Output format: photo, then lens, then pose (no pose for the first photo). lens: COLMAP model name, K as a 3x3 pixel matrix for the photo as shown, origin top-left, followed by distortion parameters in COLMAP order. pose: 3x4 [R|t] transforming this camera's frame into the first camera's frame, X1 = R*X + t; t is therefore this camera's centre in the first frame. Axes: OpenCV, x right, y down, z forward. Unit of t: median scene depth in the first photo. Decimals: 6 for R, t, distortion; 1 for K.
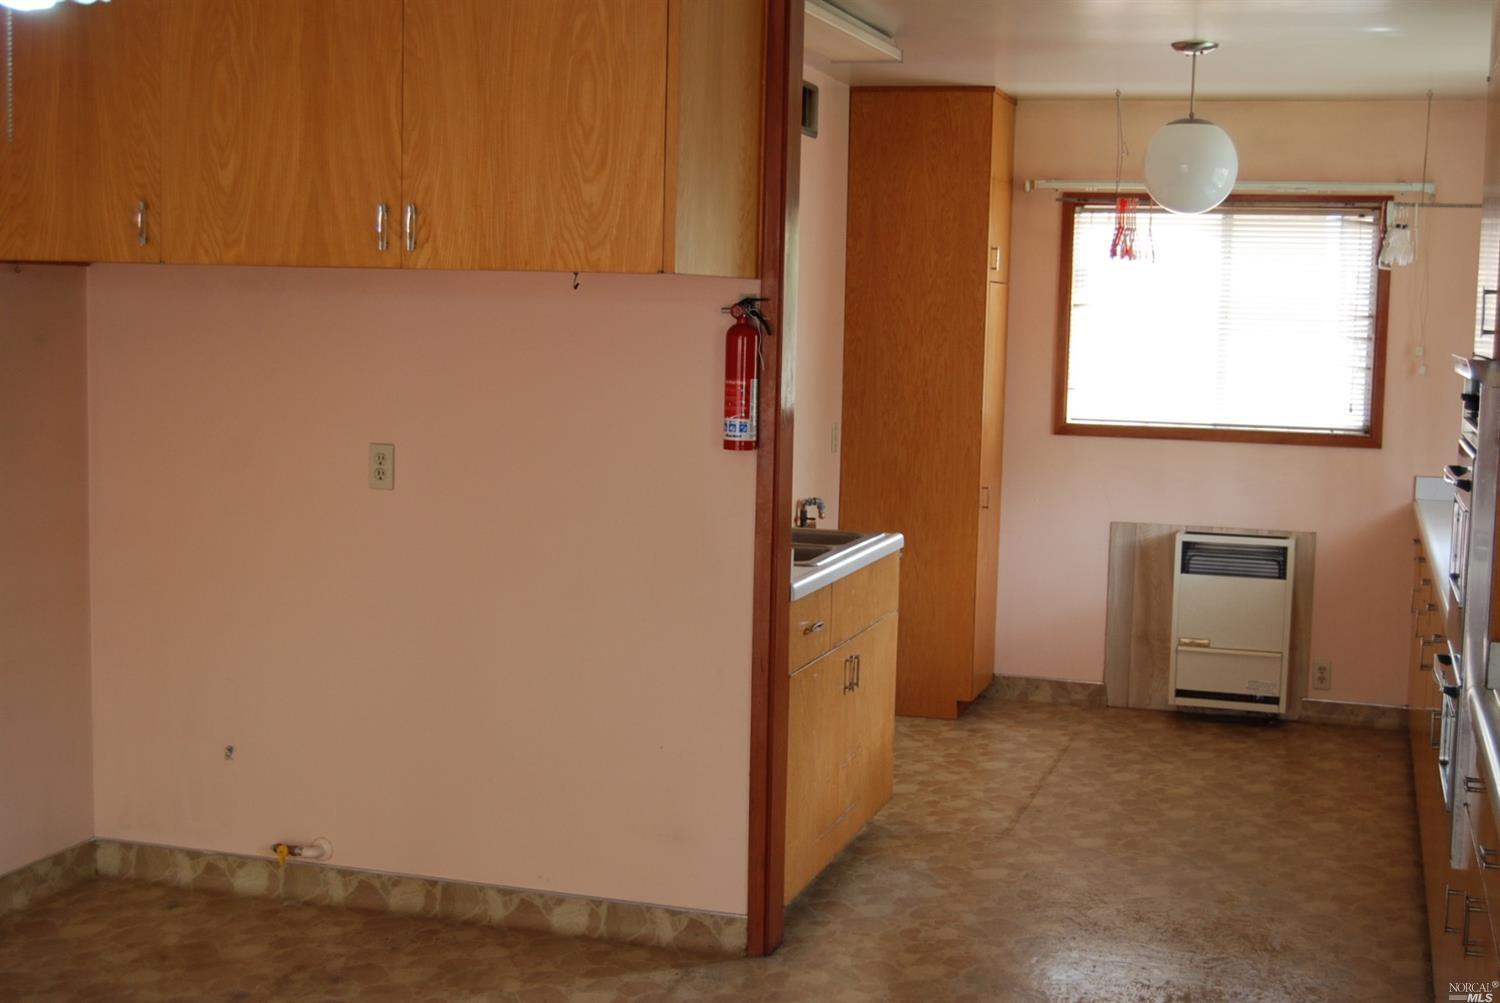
lens RADIAL K [[2032.7, 0, 757.8], [0, 2032.7, 509.5], [0, 0, 1]] dist [-0.034964, -0.047615]
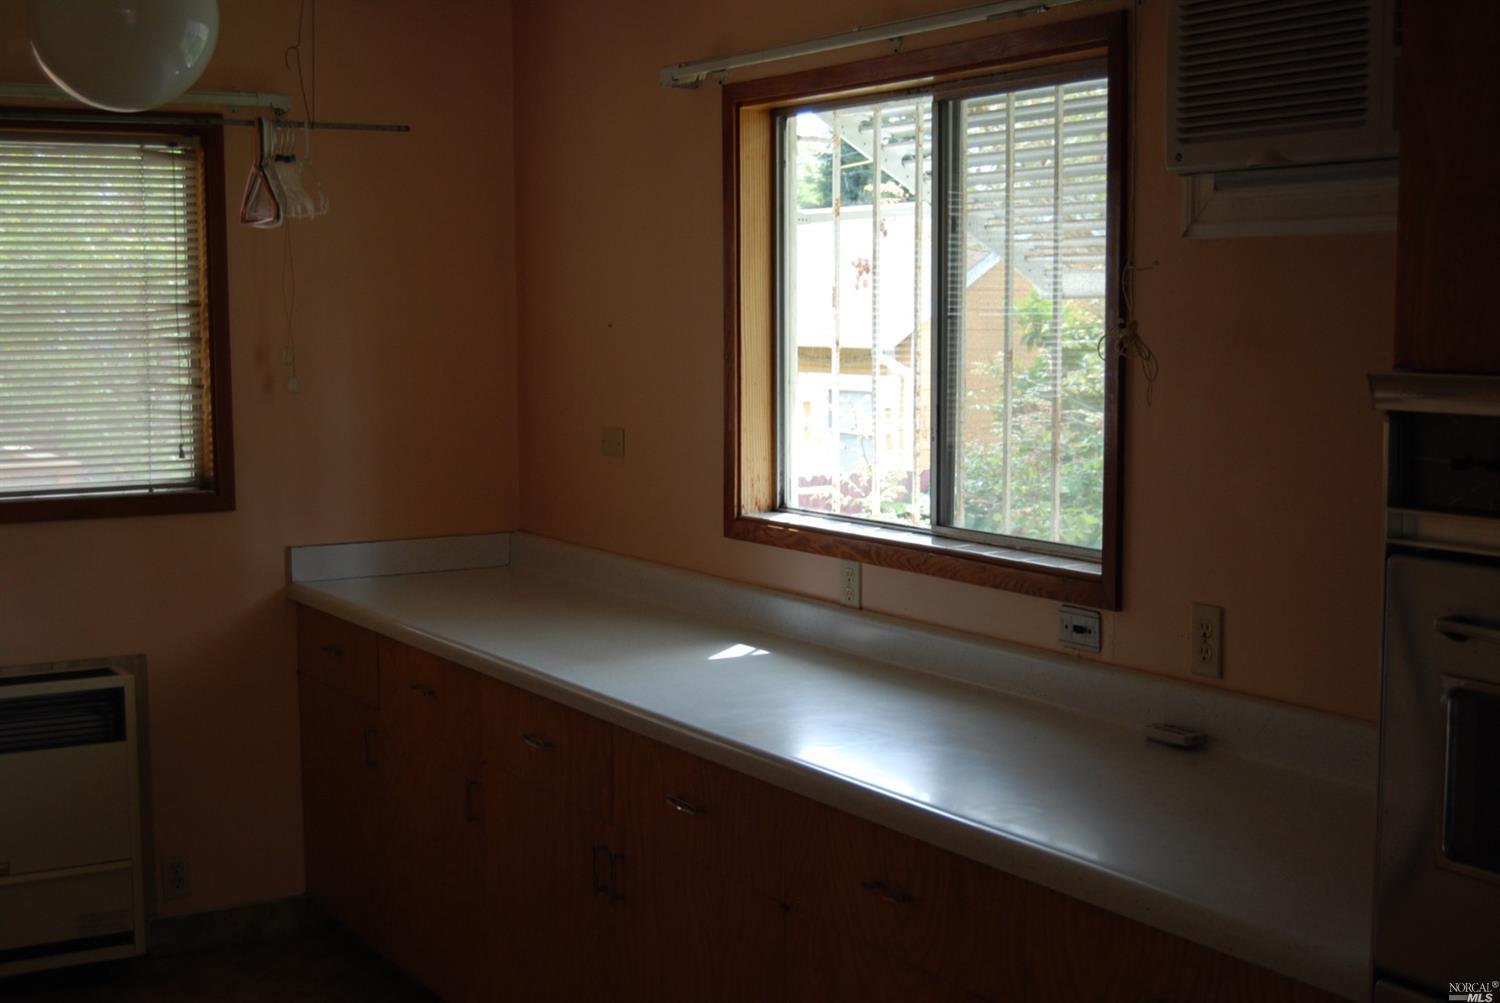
lens RADIAL K [[2032.7, 0, 757.8], [0, 2032.7, 509.5], [0, 0, 1]] dist [-0.034964, -0.047615]
pose [[0.670843, -0.102471, 0.734486, -0.051457], [0.097457, 0.994000, 0.049665, -0.045932], [-0.735168, 0.038264, 0.676804, 0.444010]]
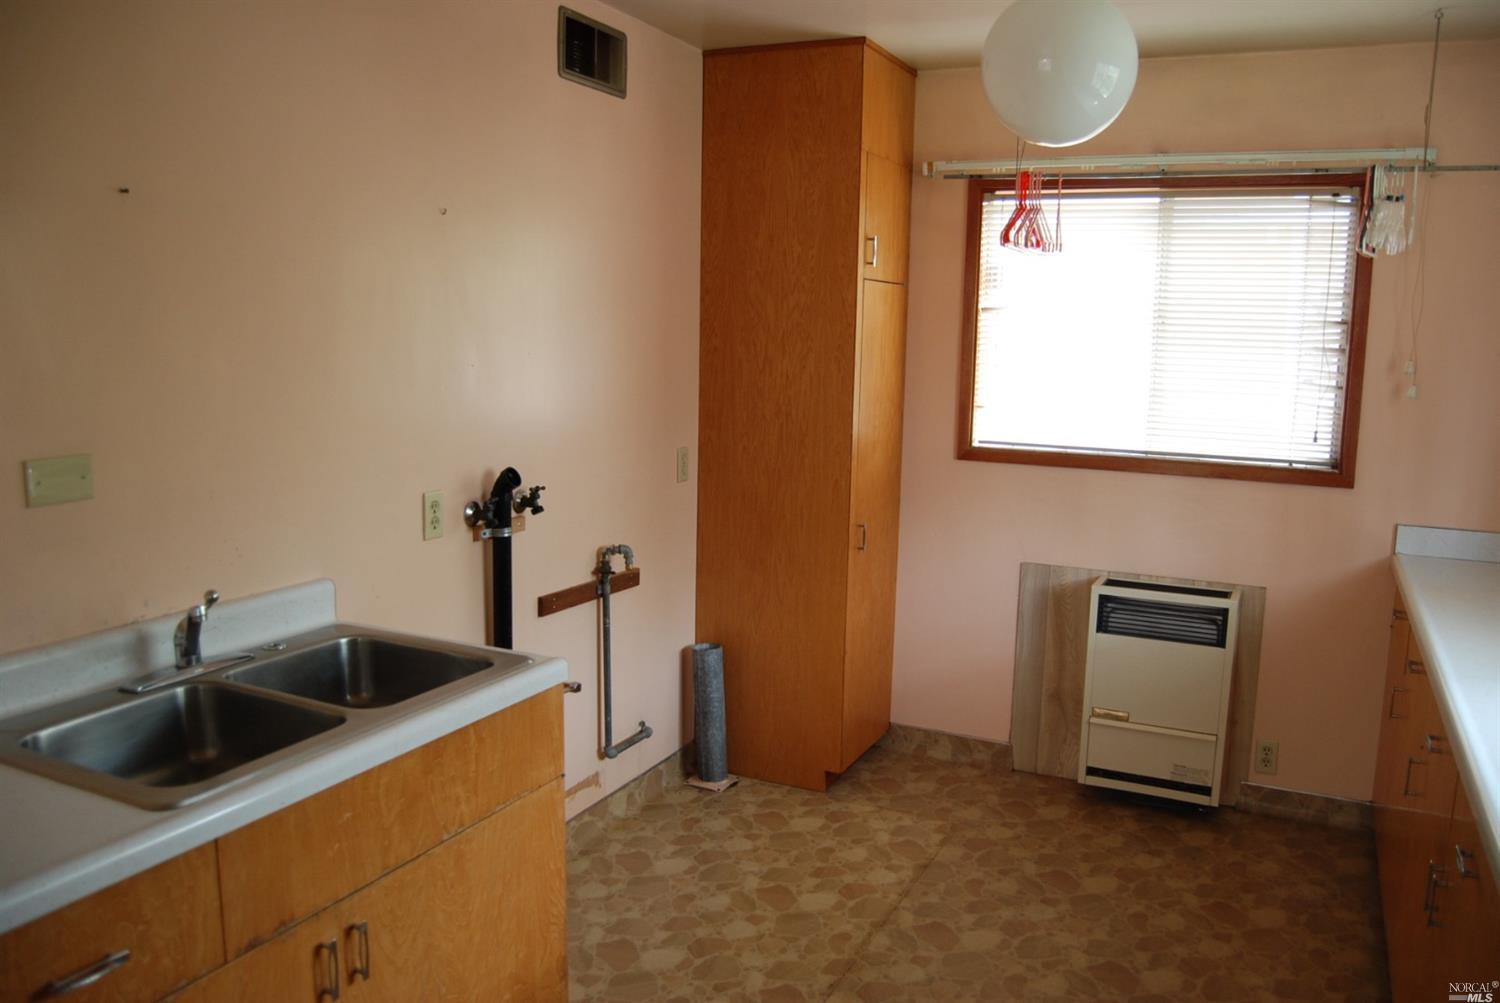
lens RADIAL K [[1181.1, 0, 755.0], [0, 1181.1, 506.4], [0, 0, 1]] dist [-0.087191, 0.015802]
pose [[0.988067, 0.019548, -0.152777, 0.144164], [-0.012301, 0.998760, 0.048235, -0.042065], [0.153531, -0.045780, 0.987083, 0.512645]]
